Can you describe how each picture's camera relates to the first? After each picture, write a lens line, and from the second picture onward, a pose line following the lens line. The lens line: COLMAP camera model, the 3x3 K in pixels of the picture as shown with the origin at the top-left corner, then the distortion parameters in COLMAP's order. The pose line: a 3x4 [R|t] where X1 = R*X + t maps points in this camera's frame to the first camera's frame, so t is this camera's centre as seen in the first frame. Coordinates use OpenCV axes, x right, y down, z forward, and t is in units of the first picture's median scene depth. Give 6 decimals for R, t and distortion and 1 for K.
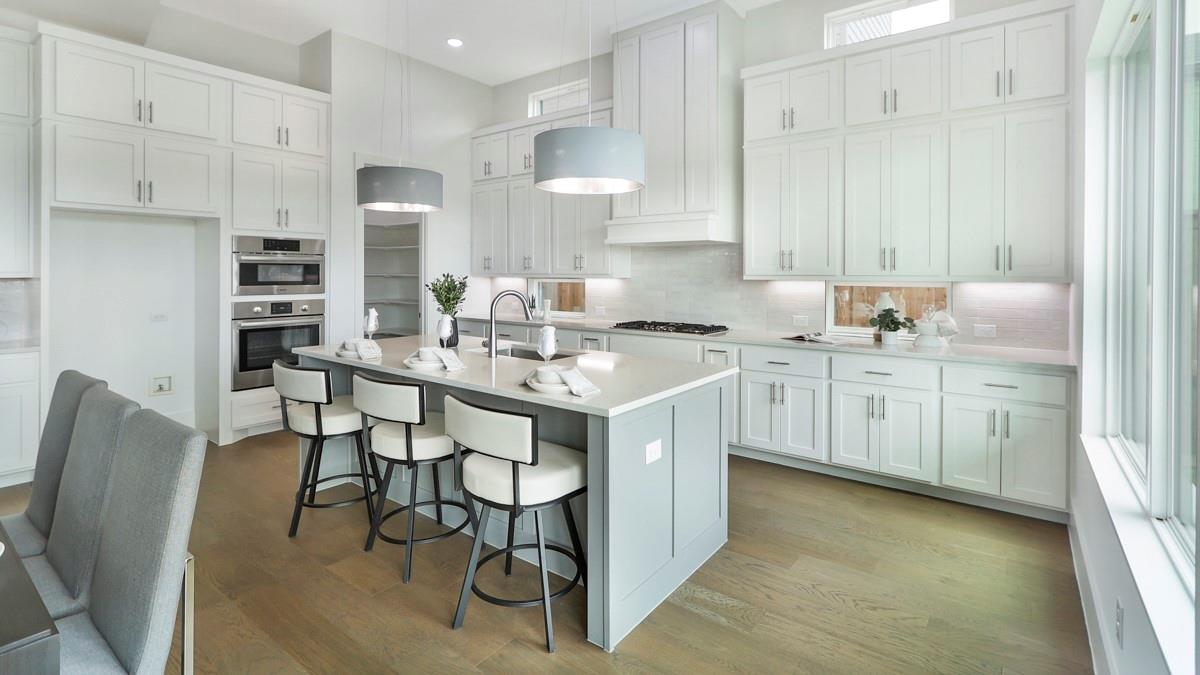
lens RADIAL K [[535.2, 0, 601.8], [0, 535.2, 281.0], [0, 0, 1]] dist [0.000418, 0.000024]
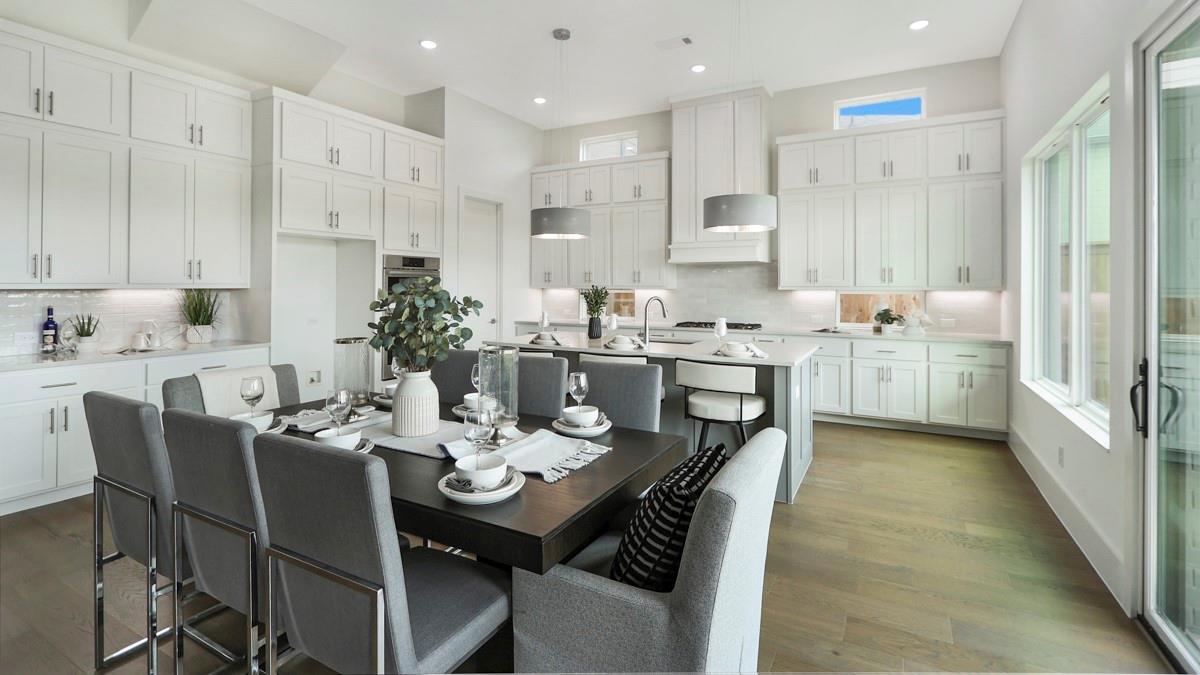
lens RADIAL K [[541.6, 0, 599.1], [0, 541.6, 288.1], [0, 0, 1]] dist [0.040160, 0.000384]
pose [[0.989640, -0.002530, 0.143549, -0.426025], [0.003263, 0.999983, -0.004877, -0.001439], [-0.143534, 0.005294, 0.989631, -0.349314]]
